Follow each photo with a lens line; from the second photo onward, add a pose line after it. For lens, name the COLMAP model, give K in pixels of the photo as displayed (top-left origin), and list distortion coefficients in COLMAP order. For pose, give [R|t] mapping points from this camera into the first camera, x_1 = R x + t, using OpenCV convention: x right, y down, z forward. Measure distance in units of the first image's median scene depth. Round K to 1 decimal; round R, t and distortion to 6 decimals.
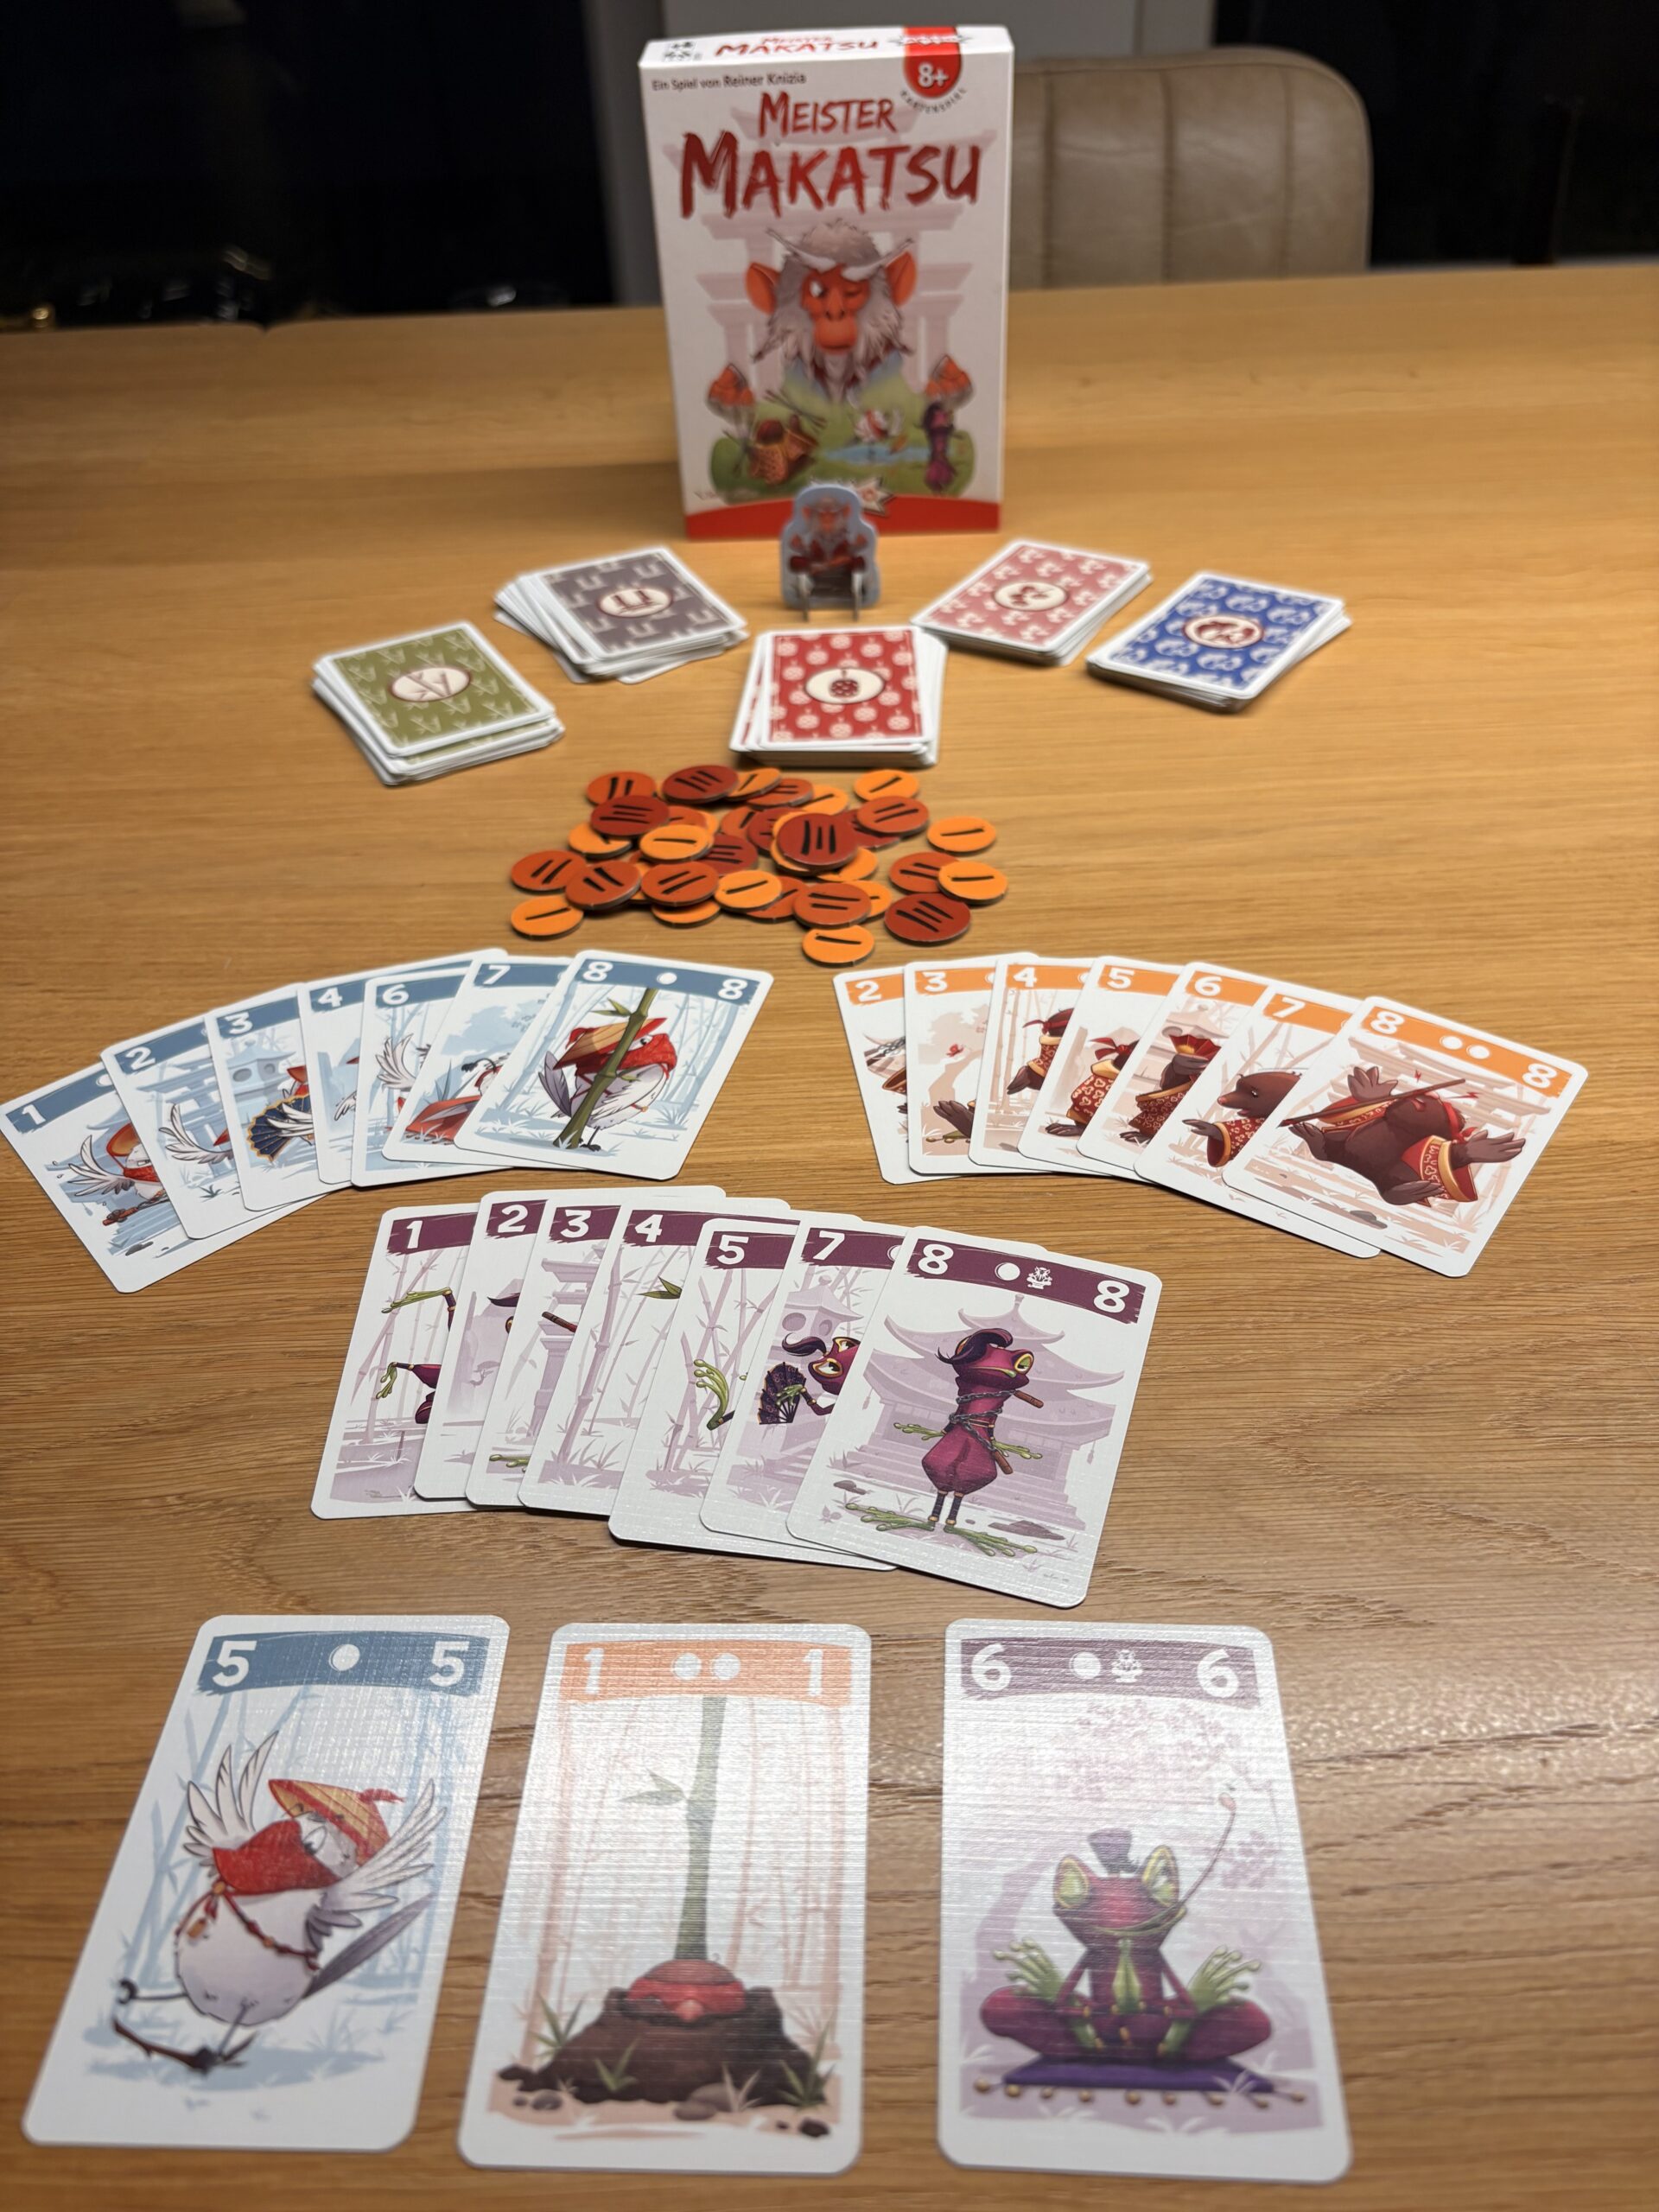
lens RADIAL K [[1638.4, 0, 829.5], [0, 1638.4, 1106.0], [0, 0, 1]] dist [-0.047147, 0.042308]
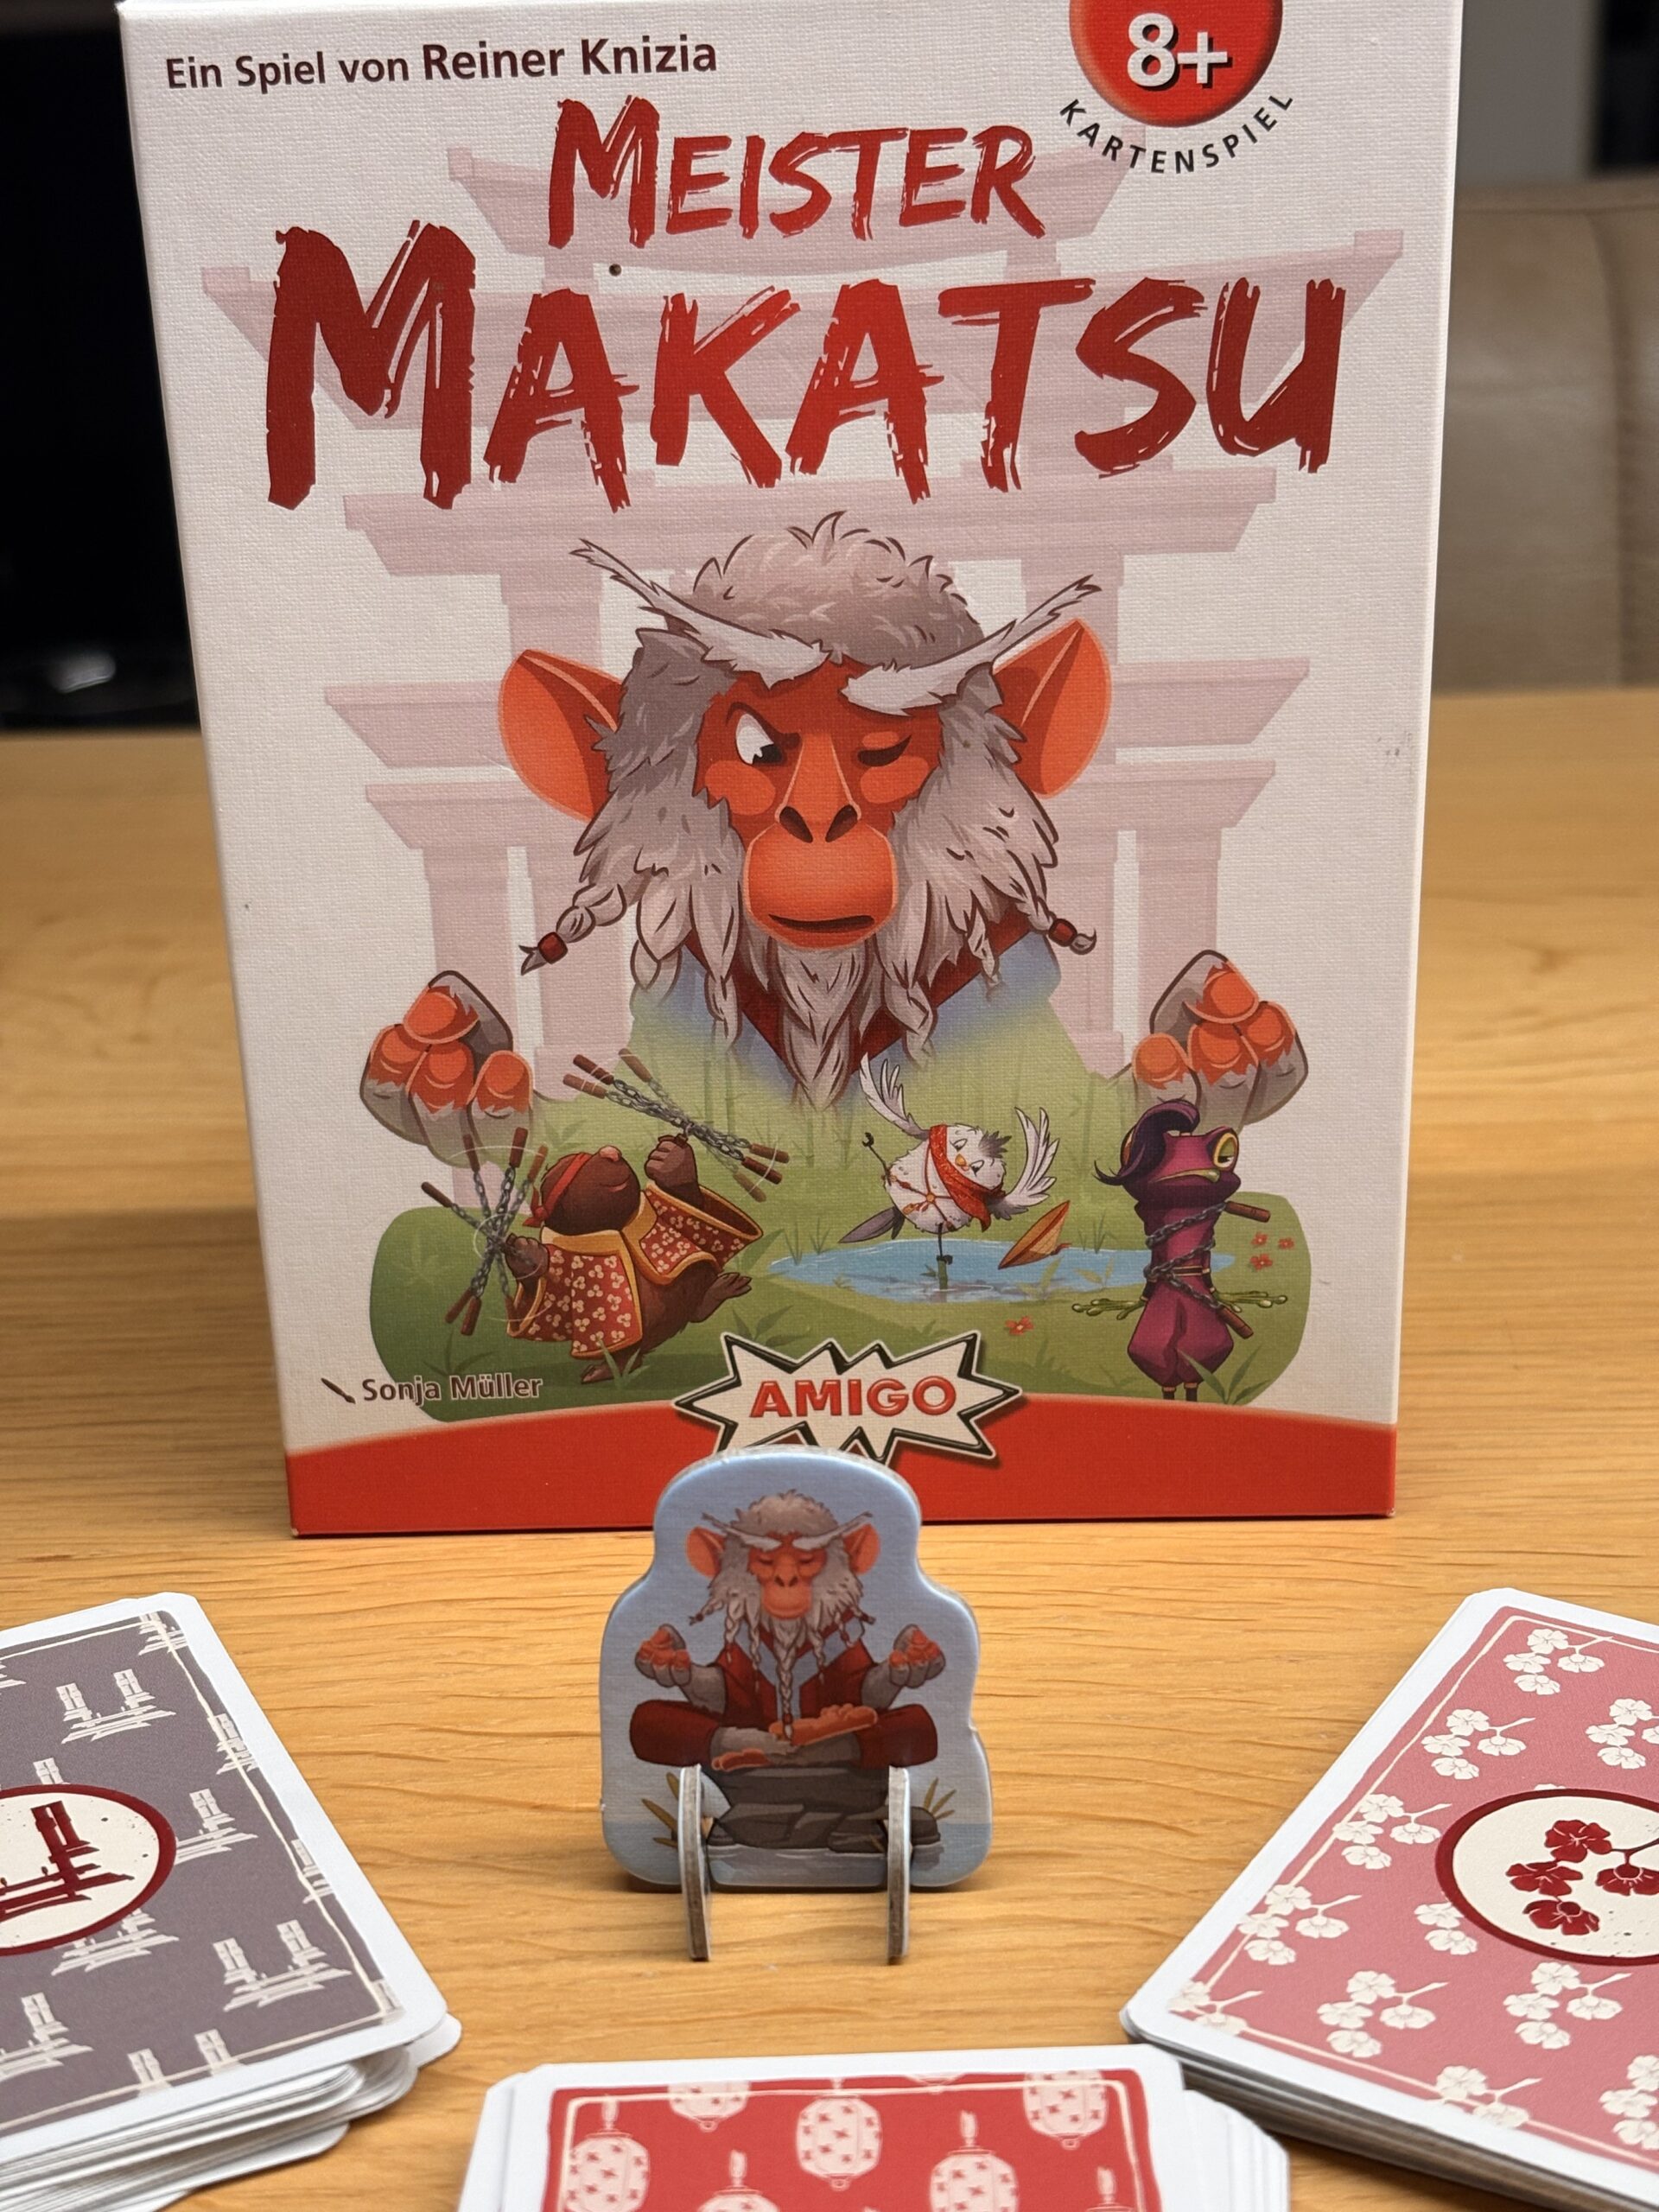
lens RADIAL K [[3319.8, 0, 829.5], [0, 3319.8, 1106.0], [0, 0, 1]] dist [-0.000199, 0.084455]
pose [[0.999925, 0.006951, 0.010125, -0.000108], [-0.003296, 0.946055, -0.323990, -0.259387], [-0.011831, 0.323932, 0.946006, 0.480341]]
